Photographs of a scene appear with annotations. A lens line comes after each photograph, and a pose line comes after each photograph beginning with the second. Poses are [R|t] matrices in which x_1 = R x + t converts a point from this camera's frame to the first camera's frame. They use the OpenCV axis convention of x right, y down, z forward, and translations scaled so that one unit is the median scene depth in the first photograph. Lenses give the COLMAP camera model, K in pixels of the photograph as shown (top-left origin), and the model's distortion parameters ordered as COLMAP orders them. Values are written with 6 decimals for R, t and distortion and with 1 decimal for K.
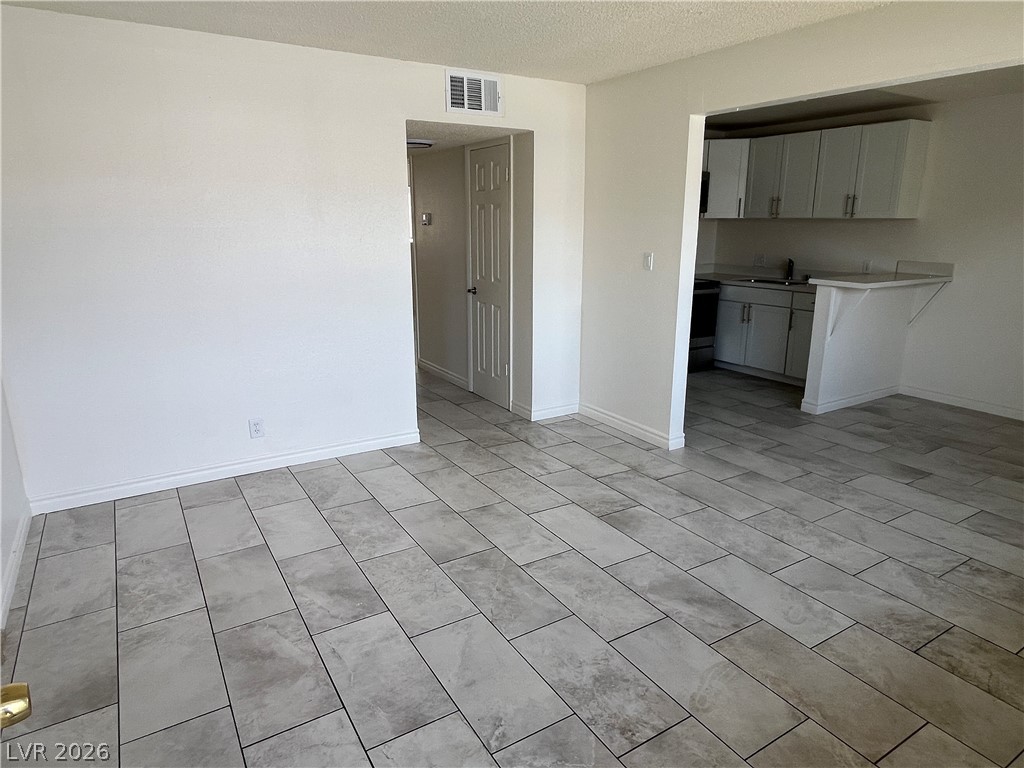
lens RADIAL K [[634.4, 0, 515.6], [0, 634.4, 385.4], [0, 0, 1]] dist [0.000652, -0.002378]
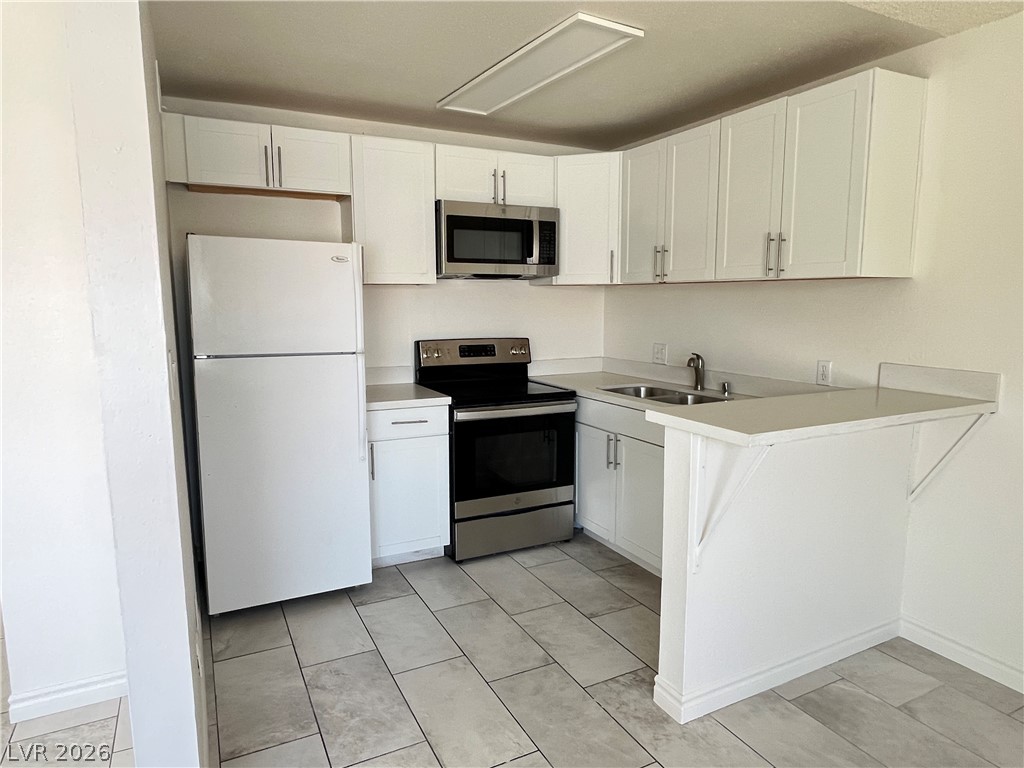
lens RADIAL K [[634.4, 0, 513.6], [0, 634.4, 384.9], [0, 0, 1]] dist [0.000652, -0.002378]
pose [[0.996831, 0.009231, -0.079015, 0.488418], [-0.018644, 0.992691, -0.119238, -0.157449], [0.077337, 0.120334, 0.989717, 0.672061]]
